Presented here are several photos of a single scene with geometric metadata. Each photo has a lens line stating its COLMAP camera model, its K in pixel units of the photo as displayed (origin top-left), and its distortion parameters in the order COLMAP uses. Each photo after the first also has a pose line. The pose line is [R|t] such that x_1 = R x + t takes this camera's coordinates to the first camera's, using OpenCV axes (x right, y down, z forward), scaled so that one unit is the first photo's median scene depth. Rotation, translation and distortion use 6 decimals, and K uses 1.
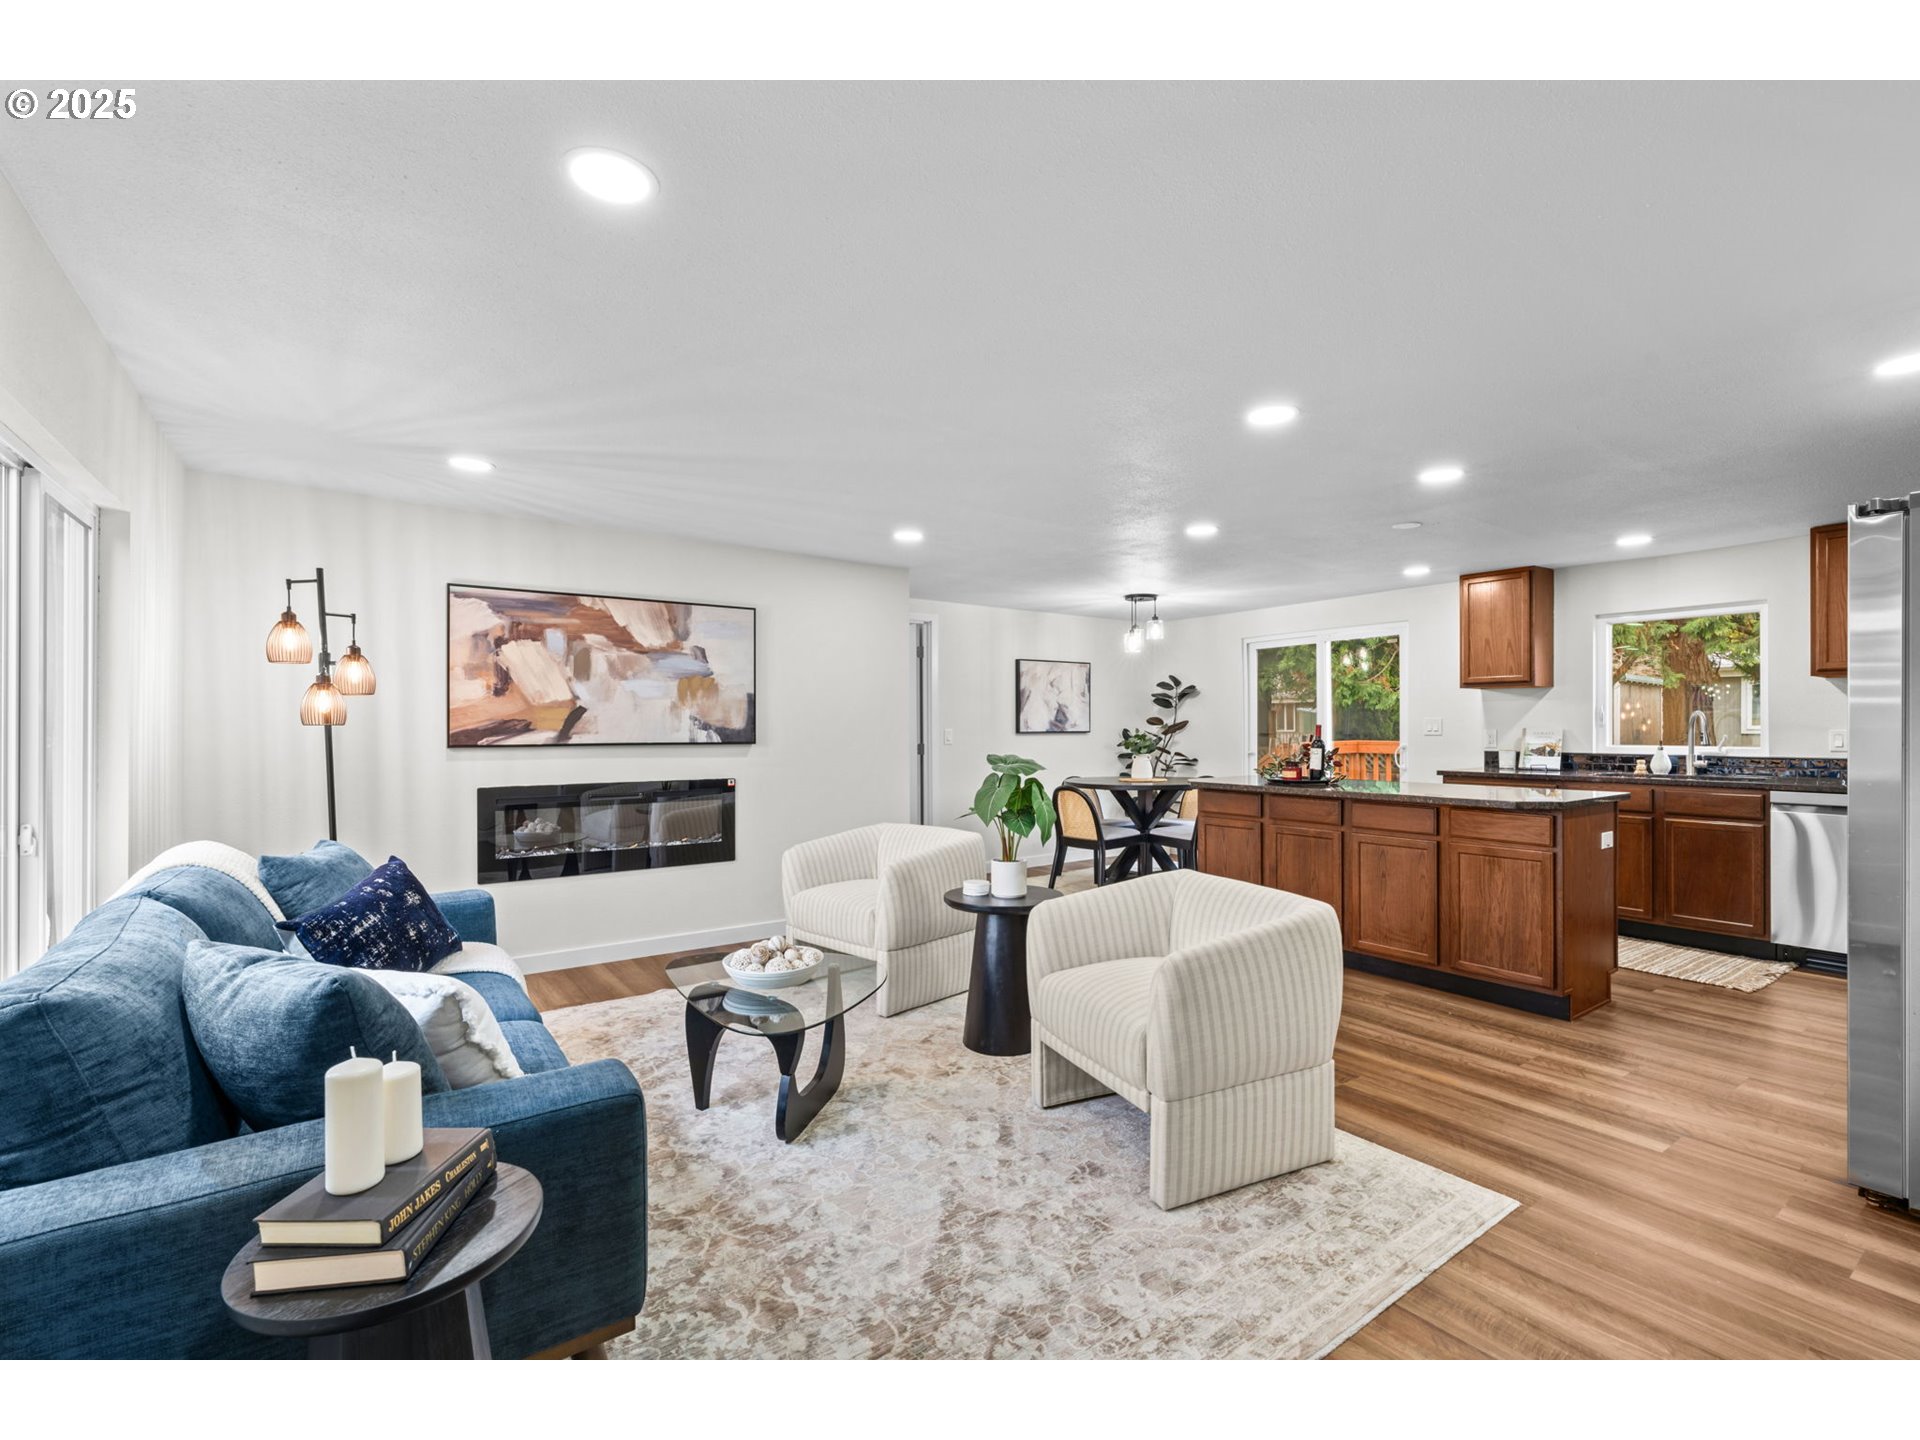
lens RADIAL K [[866.9, 0, 960.0], [0, 866.9, 720.0], [0, 0, 1]] dist [-0.007145, 0.000947]
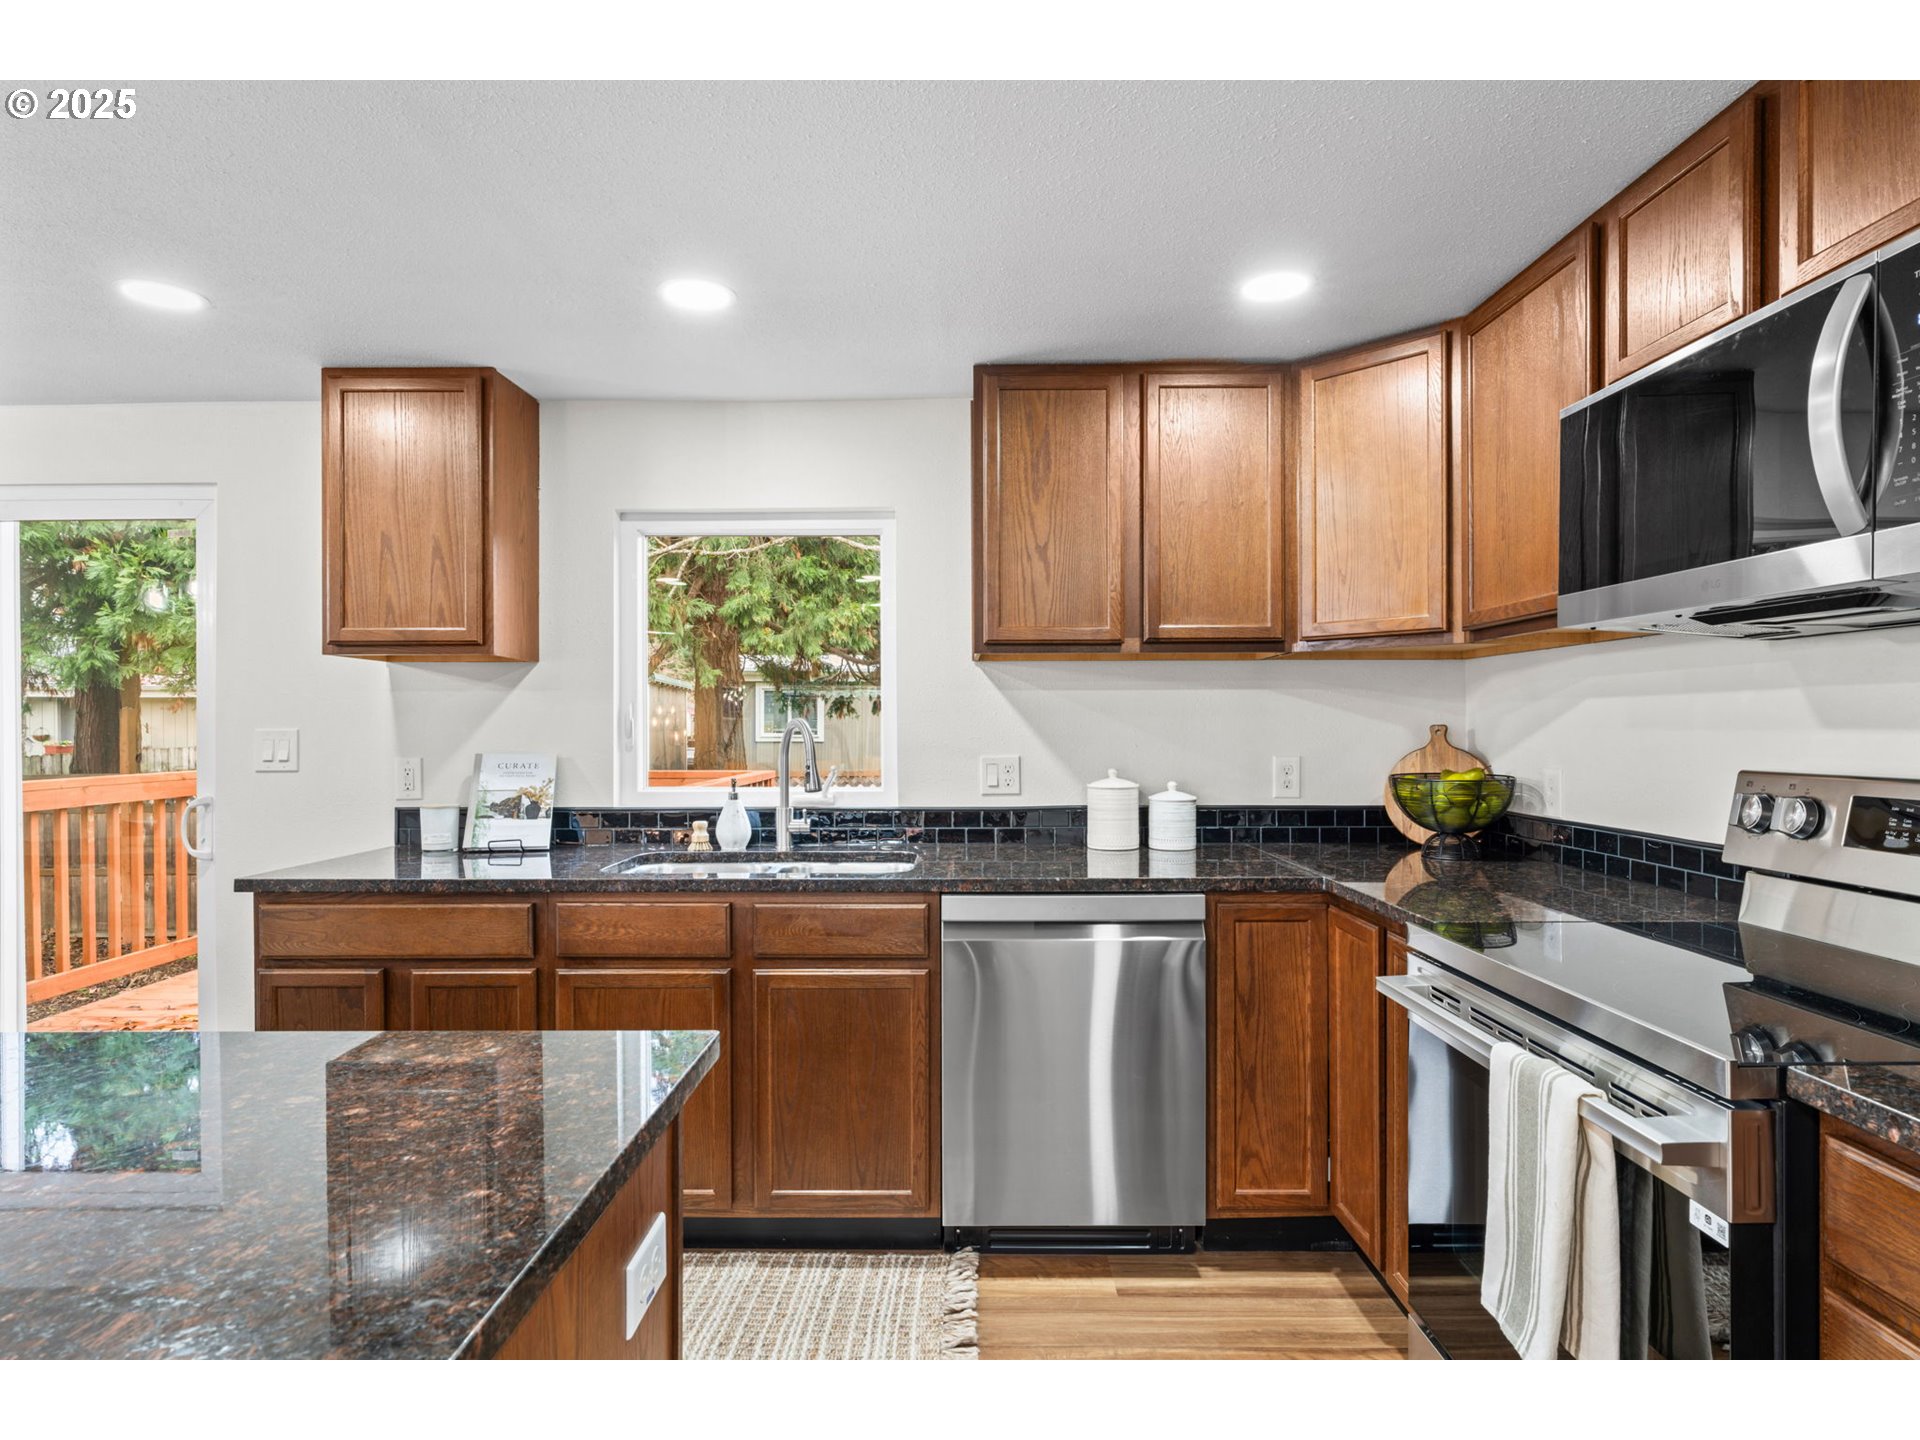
lens RADIAL K [[1023.3, 0, 957.4], [0, 1023.3, 737.9], [0, 0, 1]] dist [0.002009, 0.000392]
pose [[0.584620, -0.007780, 0.811270, 0.394827], [-0.003049, 0.999926, 0.011787, -0.005793], [-0.811301, -0.009365, 0.584553, 0.528754]]
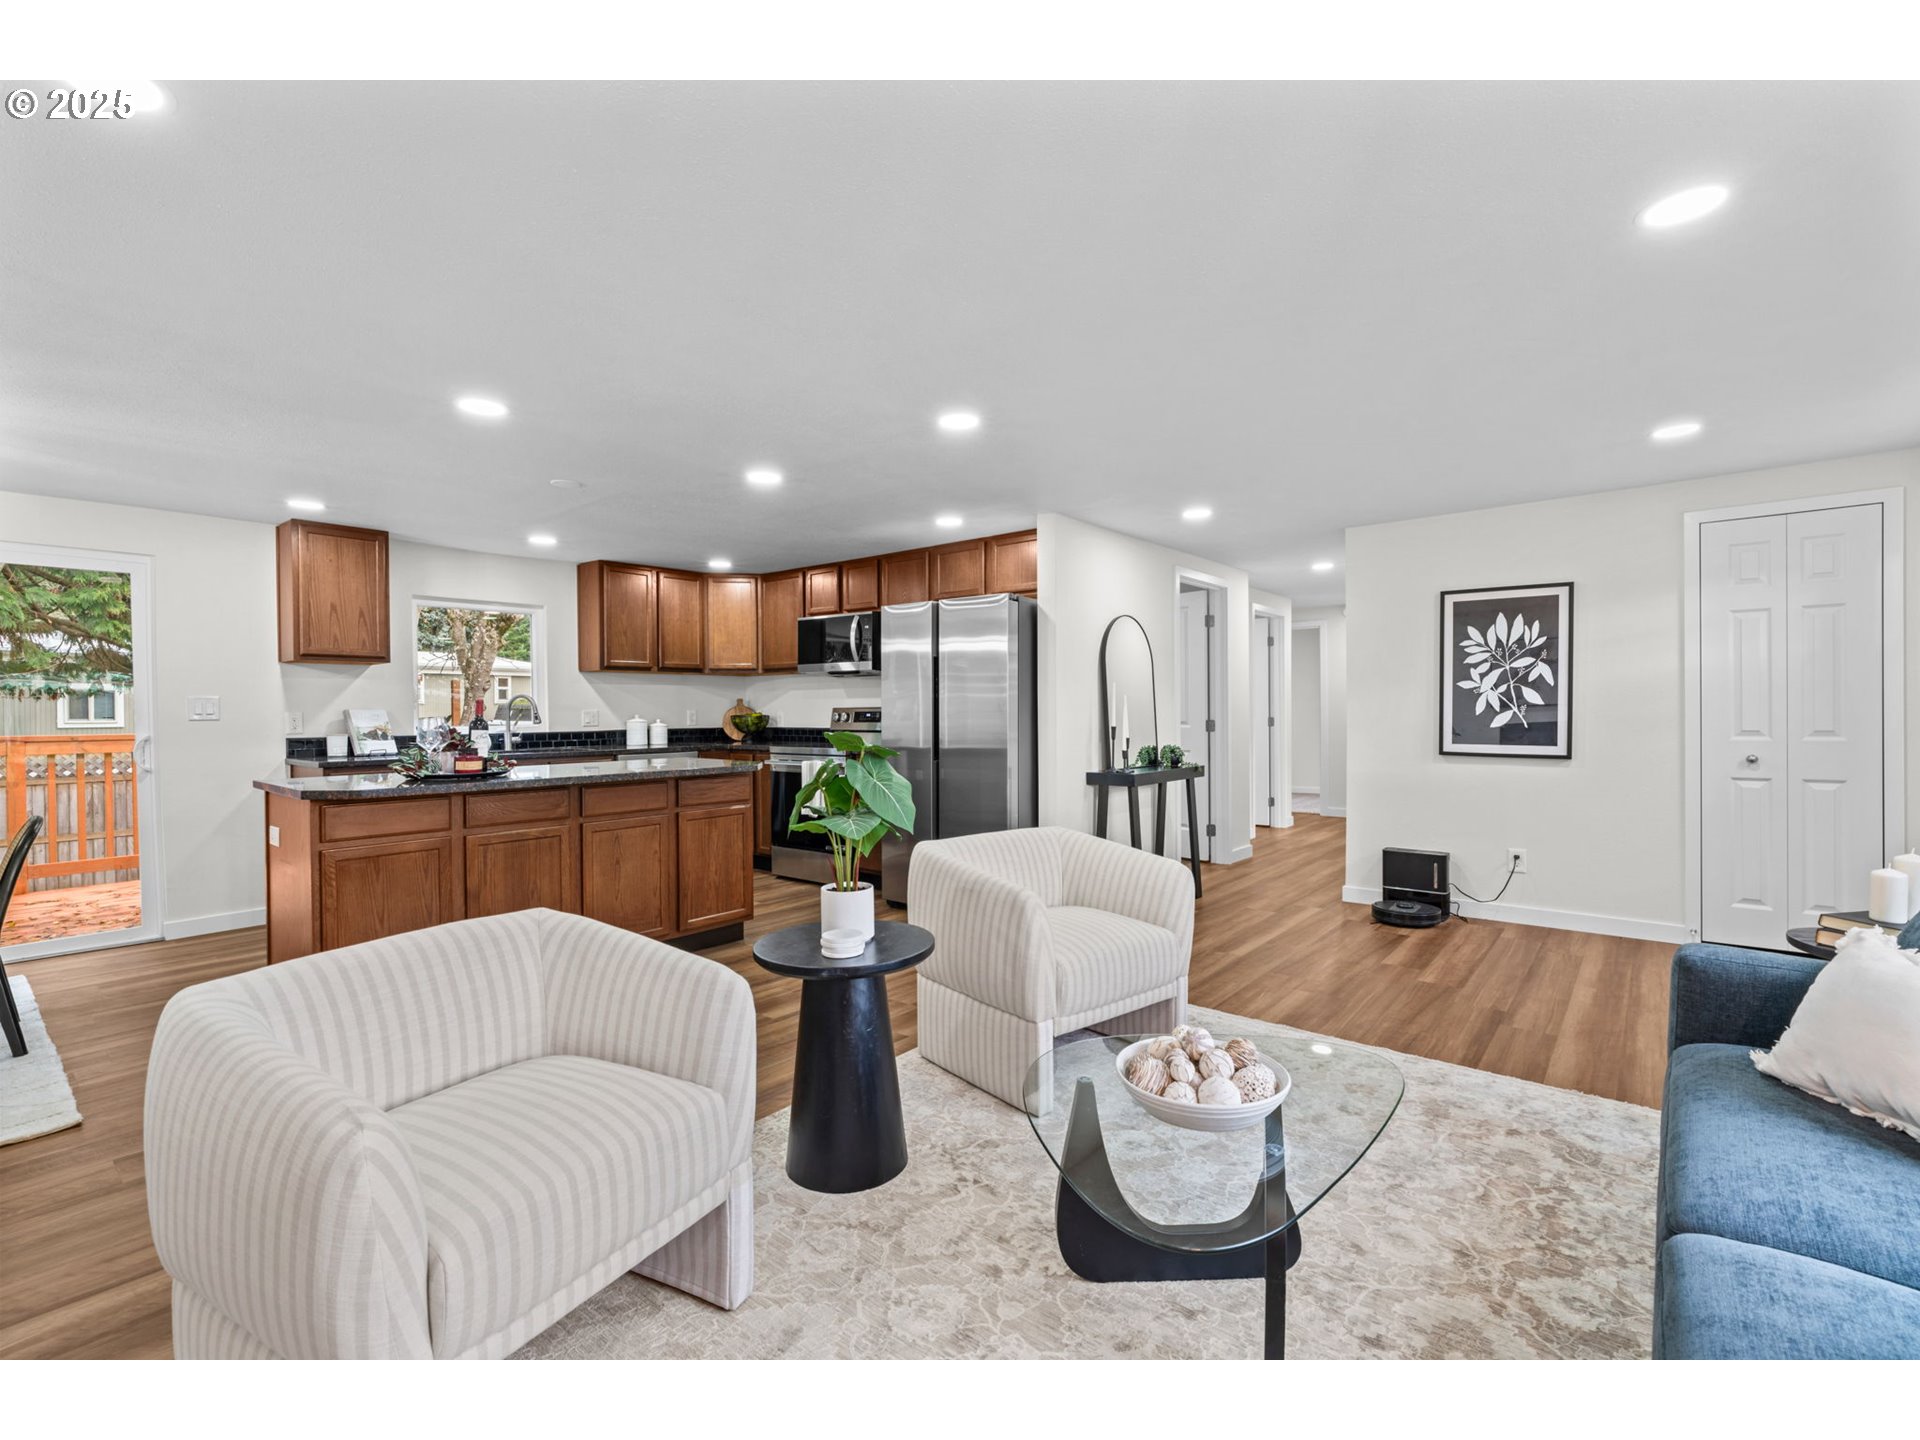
lens RADIAL K [[866.9, 0, 960.0], [0, 866.9, 720.0], [0, 0, 1]] dist [-0.007145, 0.000947]
pose [[-0.249901, -0.007960, 0.968239, -0.371603], [0.002508, 0.999958, 0.008868, 0.014084], [-0.968268, 0.004644, -0.249870, 0.644390]]
